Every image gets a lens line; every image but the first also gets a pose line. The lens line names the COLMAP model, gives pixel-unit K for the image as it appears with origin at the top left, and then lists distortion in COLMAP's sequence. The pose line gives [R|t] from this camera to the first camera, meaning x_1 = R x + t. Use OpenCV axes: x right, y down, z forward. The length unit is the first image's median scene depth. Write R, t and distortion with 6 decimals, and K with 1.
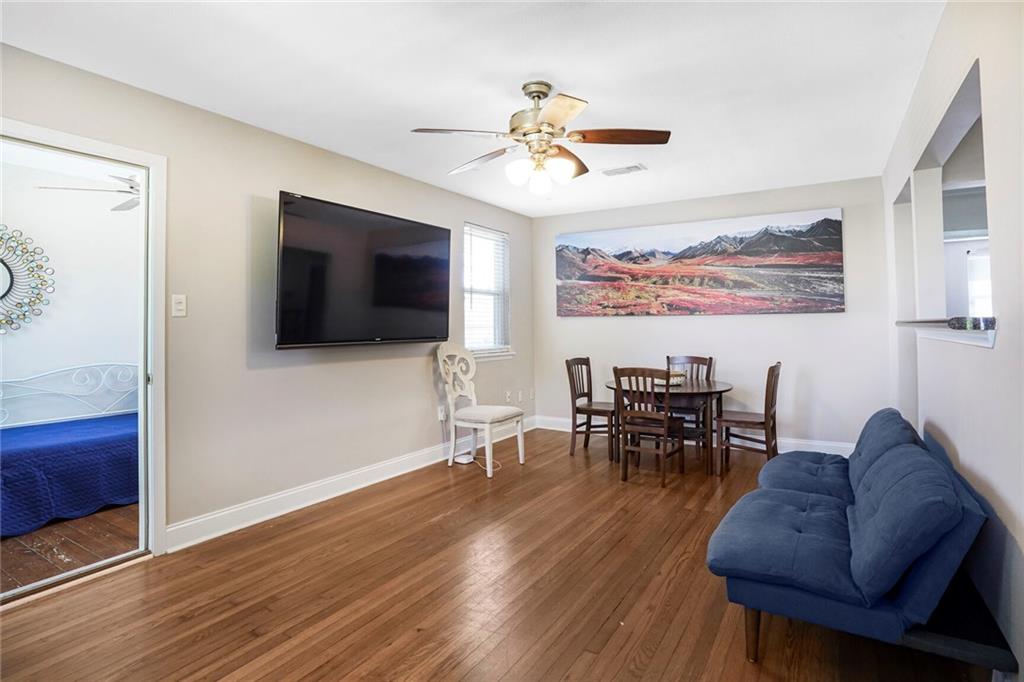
lens RADIAL K [[492.6, 0, 533.1], [0, 492.6, 304.8], [0, 0, 1]] dist [-0.041528, 0.006268]
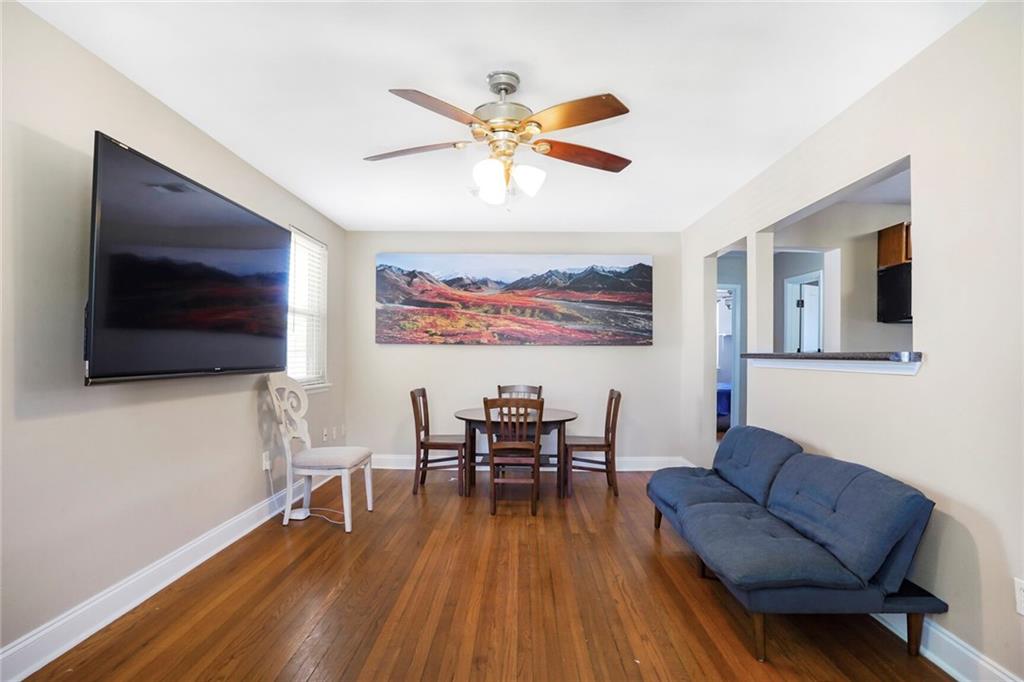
lens RADIAL K [[492.6, 0, 509.0], [0, 492.6, 348.3], [0, 0, 1]] dist [-0.041528, 0.006268]
pose [[0.880576, 0.018413, 0.473546, -0.215727], [-0.031966, 0.999277, 0.020586, 0.008565], [-0.472825, -0.033265, 0.880528, 0.121104]]
